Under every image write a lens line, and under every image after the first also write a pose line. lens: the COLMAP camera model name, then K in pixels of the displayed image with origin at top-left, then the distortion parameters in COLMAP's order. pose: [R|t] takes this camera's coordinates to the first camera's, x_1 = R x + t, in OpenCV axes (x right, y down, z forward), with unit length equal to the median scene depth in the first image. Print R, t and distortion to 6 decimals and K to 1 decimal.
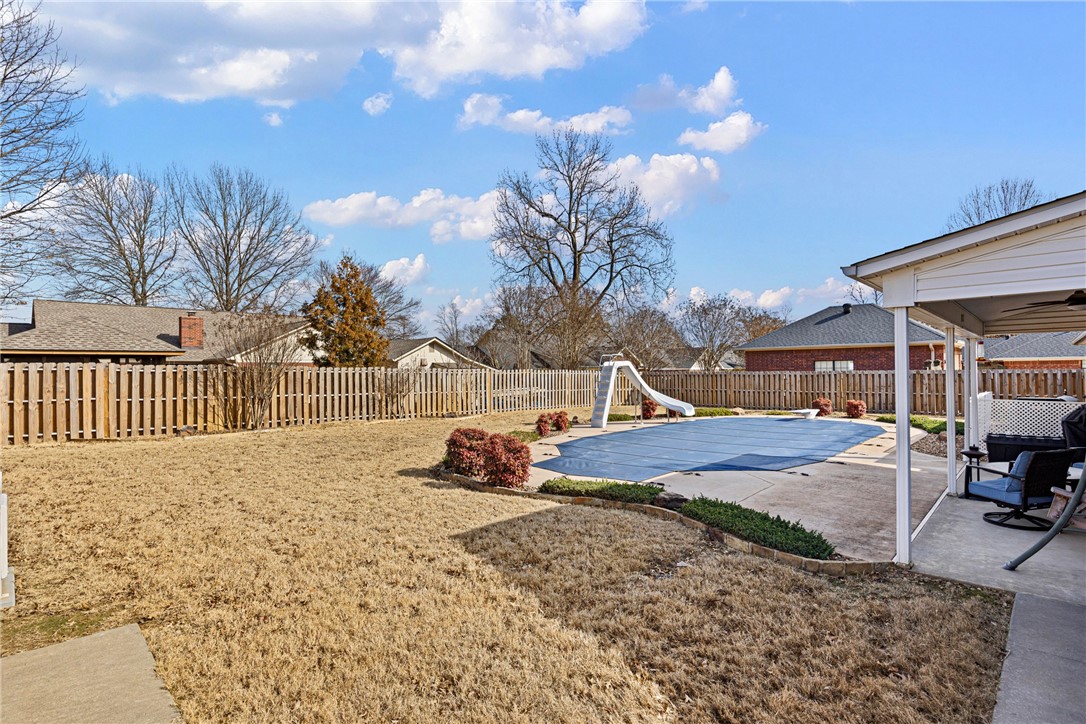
lens RADIAL K [[516.1, 0, 540.9], [0, 516.1, 367.9], [0, 0, 1]] dist [-0.014320, 0.000457]
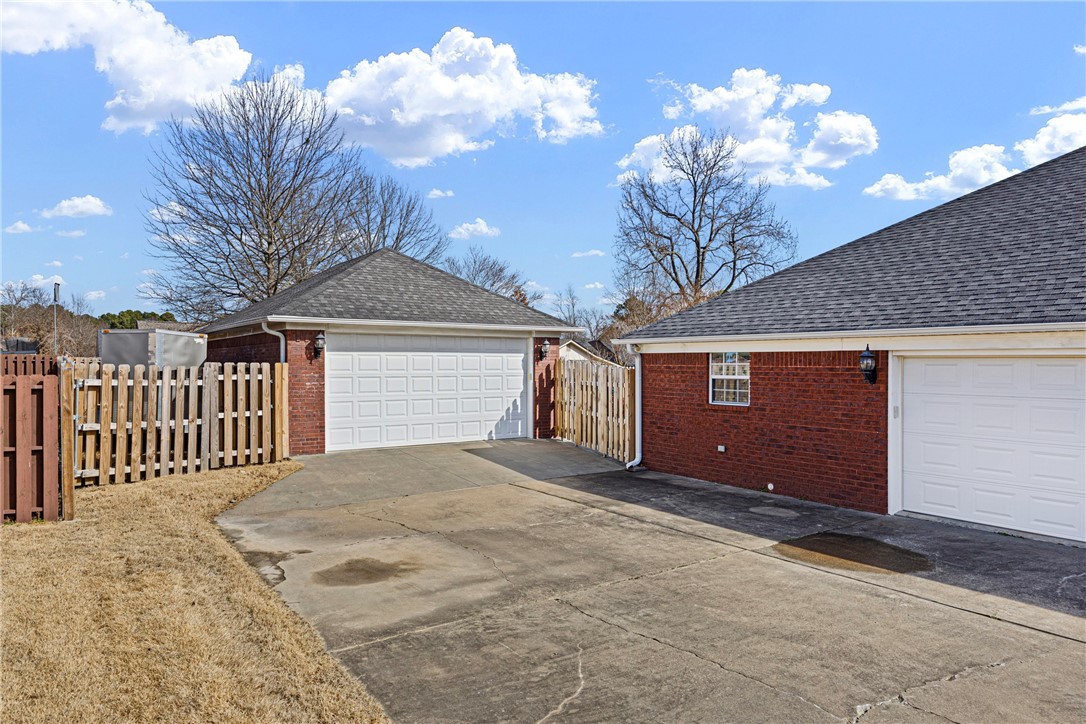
lens RADIAL K [[669.5, 0, 543.0], [0, 669.5, 362.0], [0, 0, 1]] dist [-0.002360, -0.001761]
pose [[0.981817, 0.011838, -0.189459, 0.017669], [-0.010594, 0.999915, 0.007575, -0.010930], [0.189533, -0.005430, 0.981859, -0.350337]]
